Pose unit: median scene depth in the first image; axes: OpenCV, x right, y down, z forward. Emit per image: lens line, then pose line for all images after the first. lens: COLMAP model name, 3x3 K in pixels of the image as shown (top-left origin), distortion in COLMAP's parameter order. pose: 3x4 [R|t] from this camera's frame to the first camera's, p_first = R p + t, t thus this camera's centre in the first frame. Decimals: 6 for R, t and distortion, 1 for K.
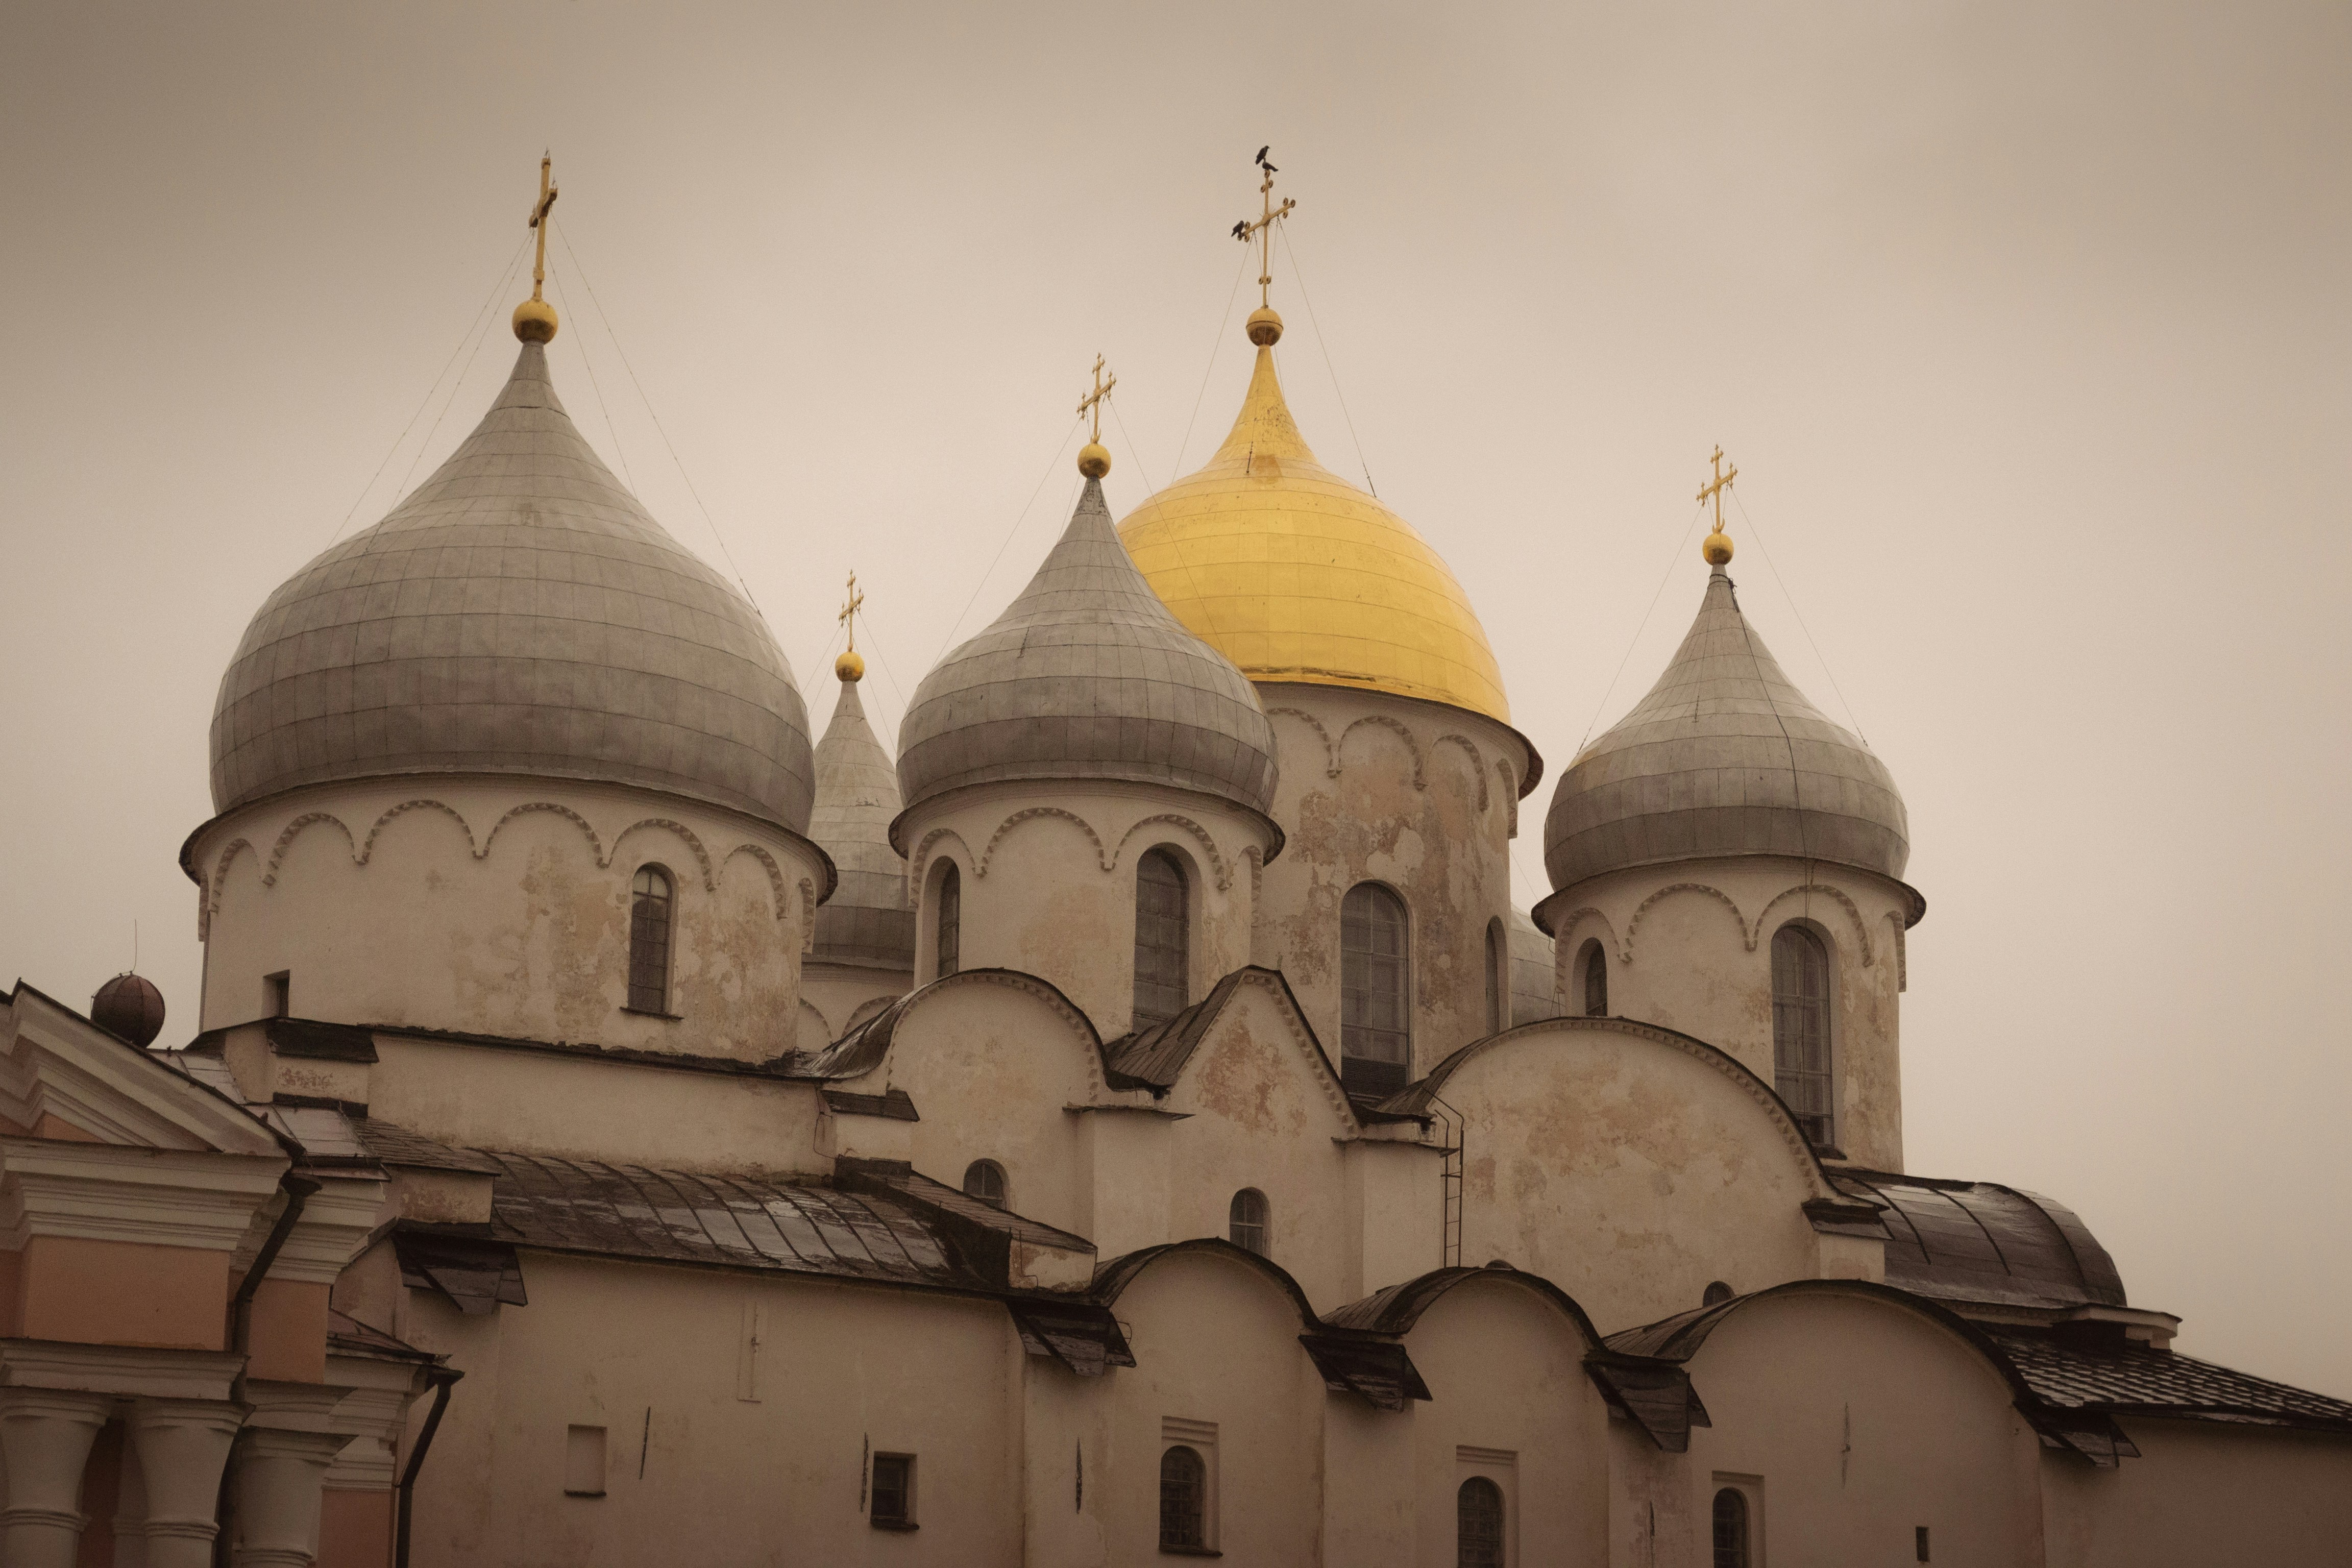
lens RADIAL K [[4811.0, 0, 1176.0], [0, 4811.0, 784.0], [0, 0, 1]] dist [0.017899, 0.007728]
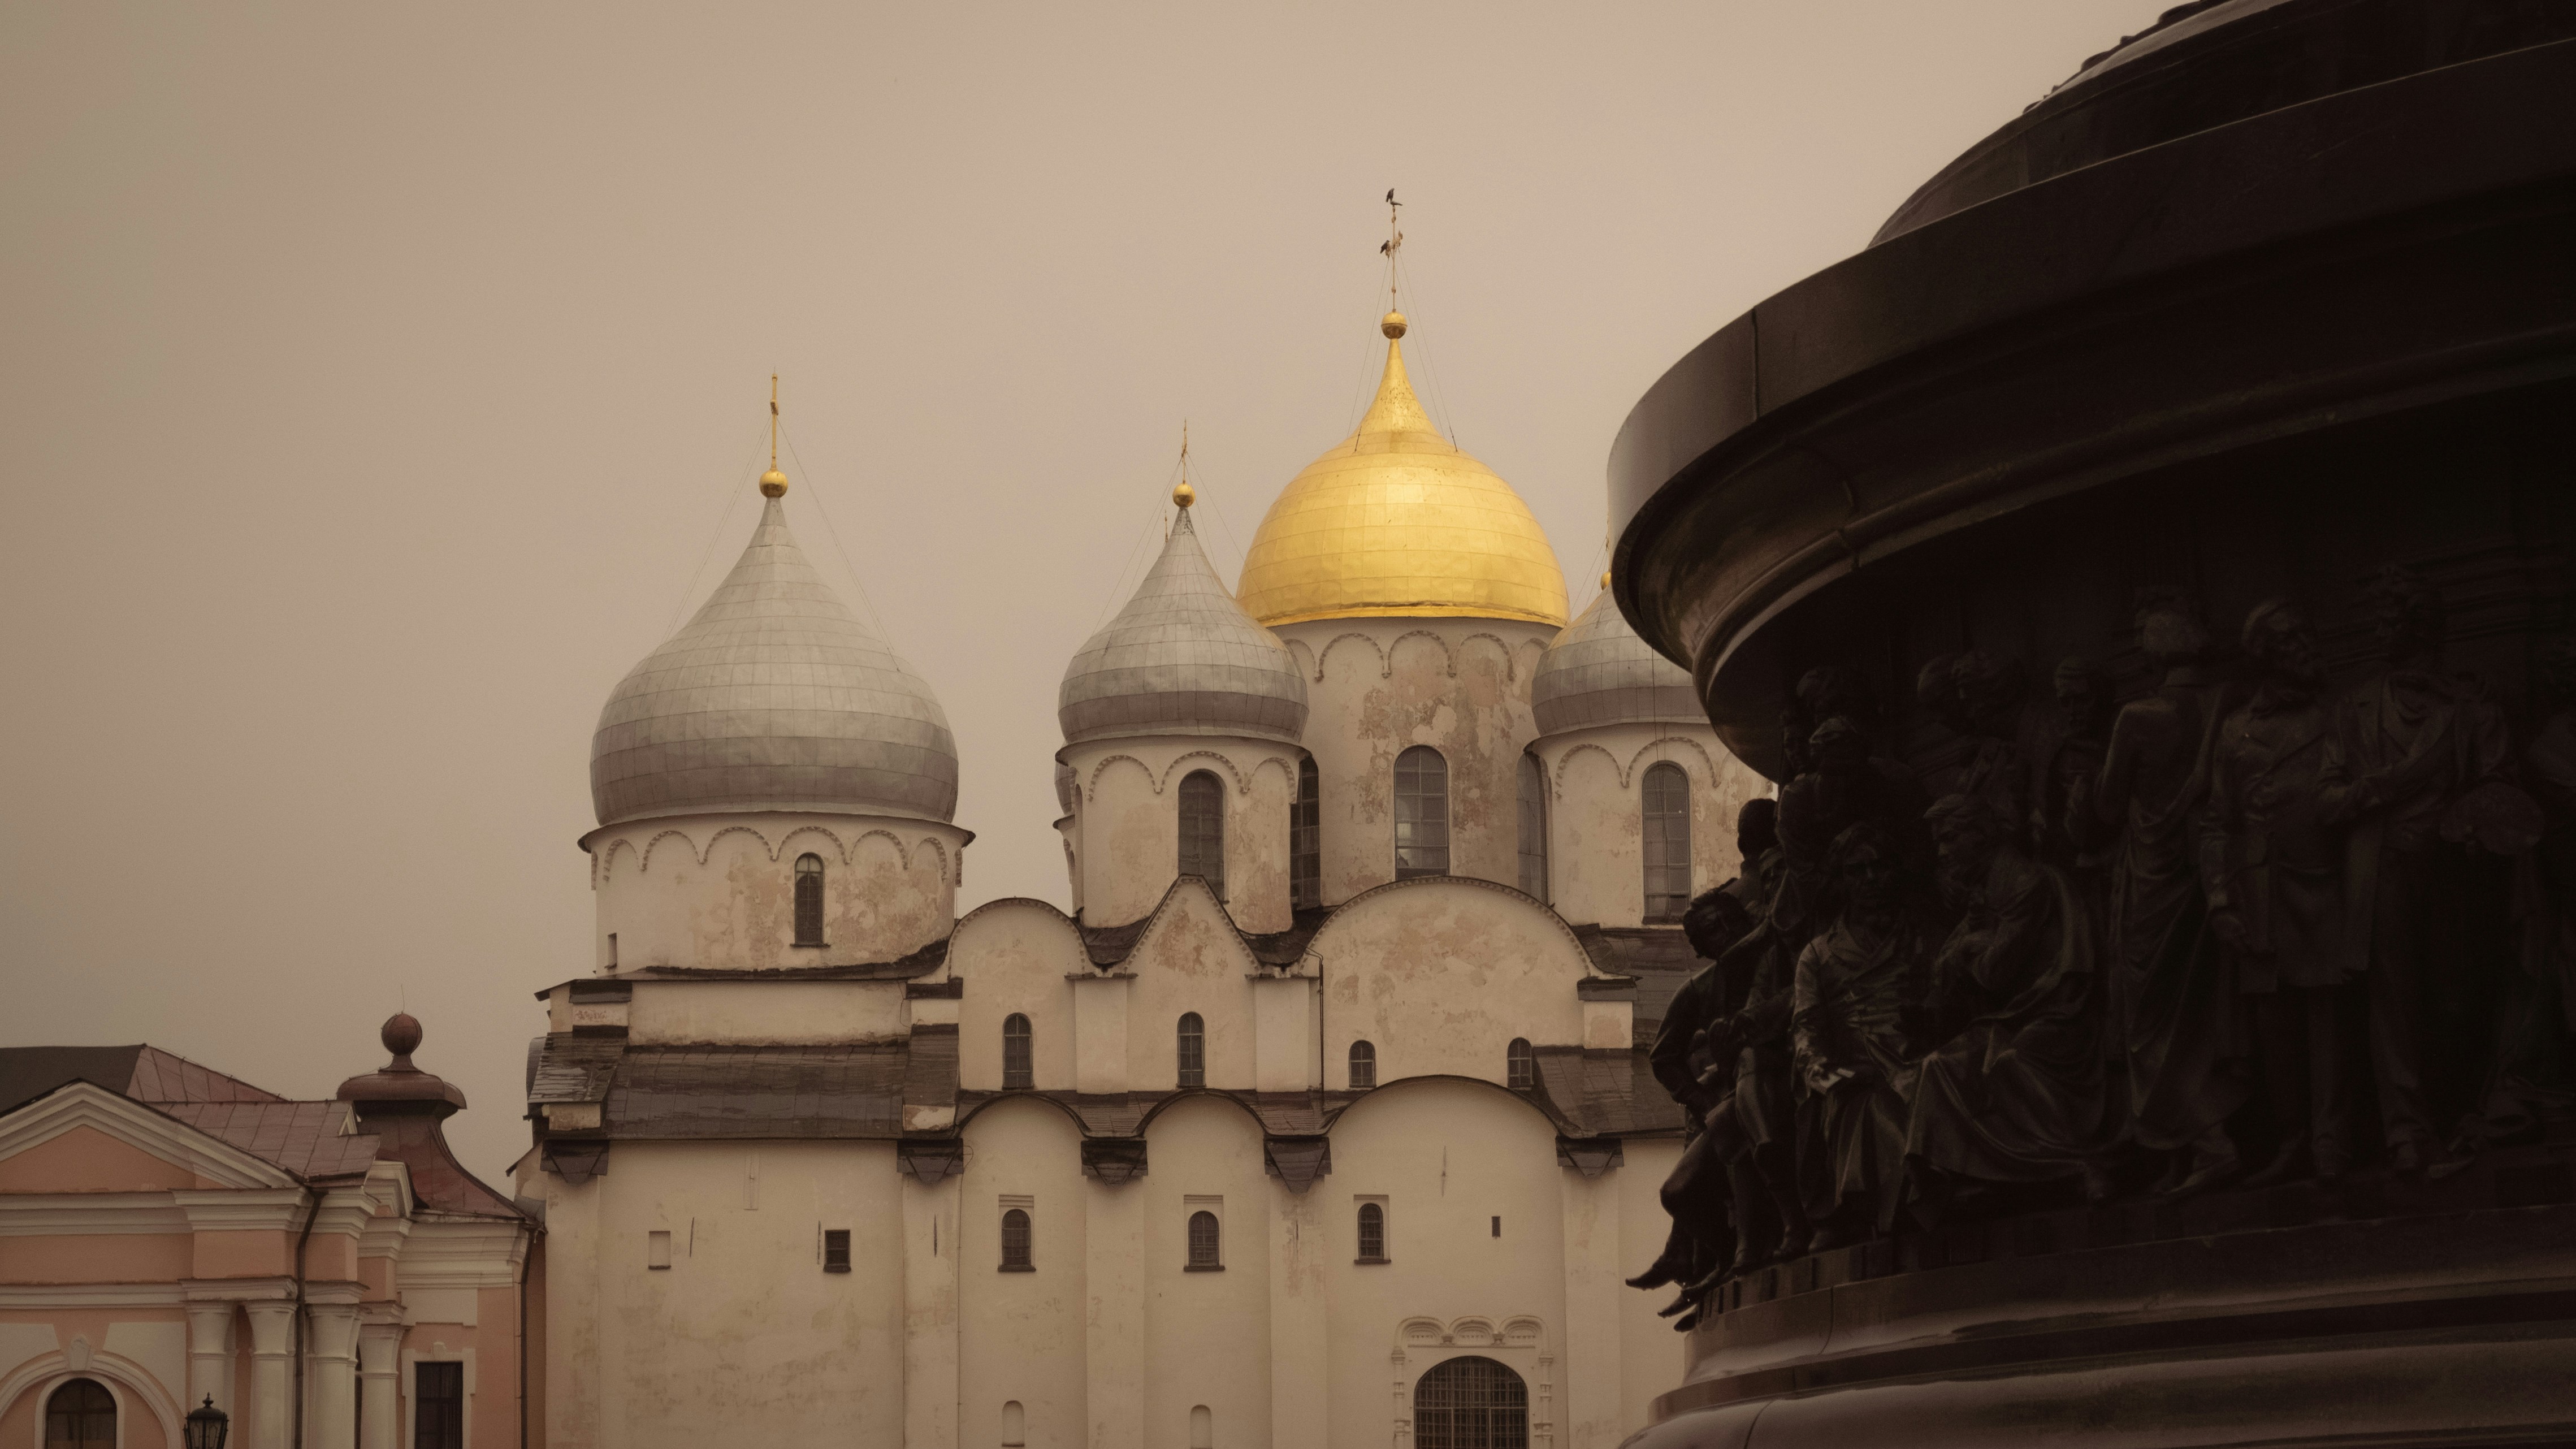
lens RADIAL K [[6025.5, 0, 1288.0], [0, 6025.5, 724.5], [0, 0, 1]] dist [-0.003578, -0.050420]
pose [[0.937455, -0.079485, -0.338910, 0.753670], [0.127496, 0.984331, 0.121807, -0.258756], [0.323918, -0.157398, 0.932900, -0.883924]]
